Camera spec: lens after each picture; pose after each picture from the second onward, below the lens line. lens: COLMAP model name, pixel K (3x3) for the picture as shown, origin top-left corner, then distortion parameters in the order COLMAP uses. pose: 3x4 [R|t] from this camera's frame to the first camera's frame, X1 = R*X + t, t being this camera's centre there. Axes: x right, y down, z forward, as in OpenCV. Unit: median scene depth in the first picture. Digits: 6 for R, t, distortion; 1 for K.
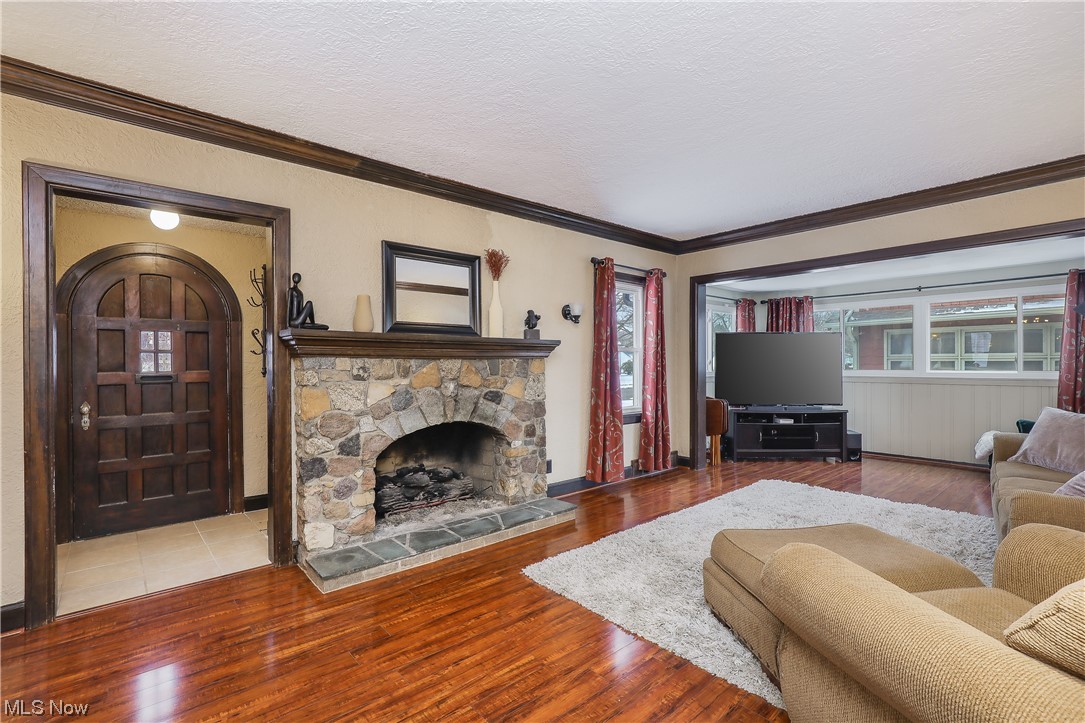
lens RADIAL K [[492.6, 0, 544.7], [0, 492.6, 361.5], [0, 0, 1]] dist [-0.004908, 0.000043]
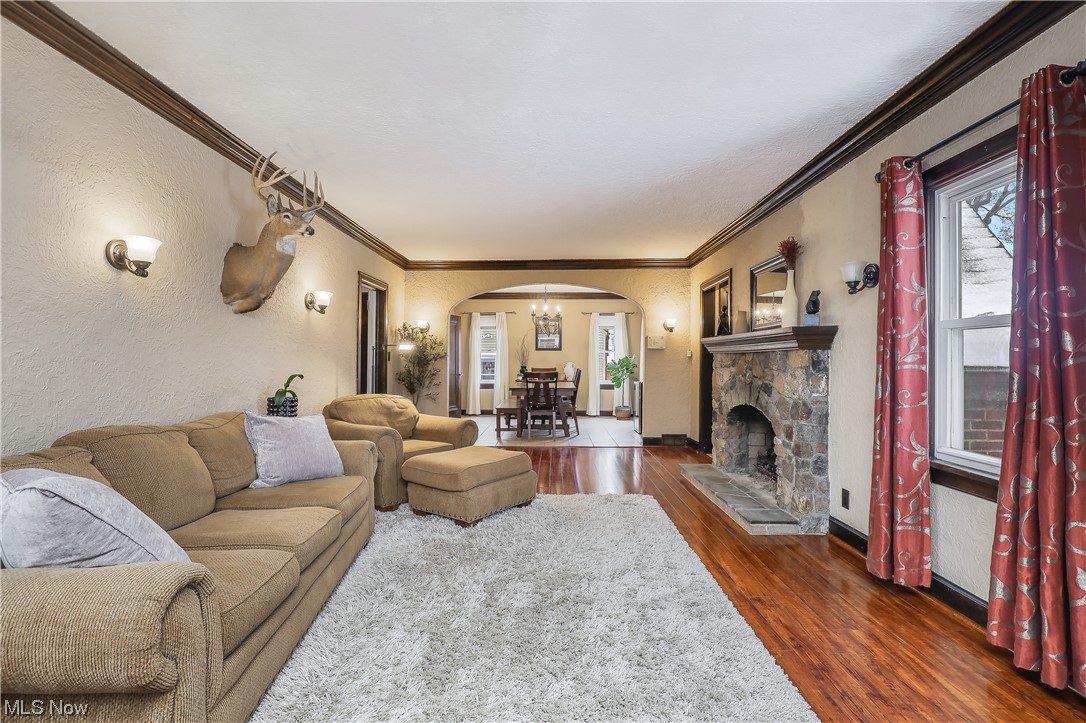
lens RADIAL K [[493.1, 0, 539.7], [0, 493.1, 356.8], [0, 0, 1]] dist [-0.004908, 0.000043]
pose [[-0.673750, -0.002460, -0.738955, 0.852953], [-0.002382, 0.999996, -0.001157, 0.005856], [0.738956, 0.000981, -0.673753, 1.166258]]
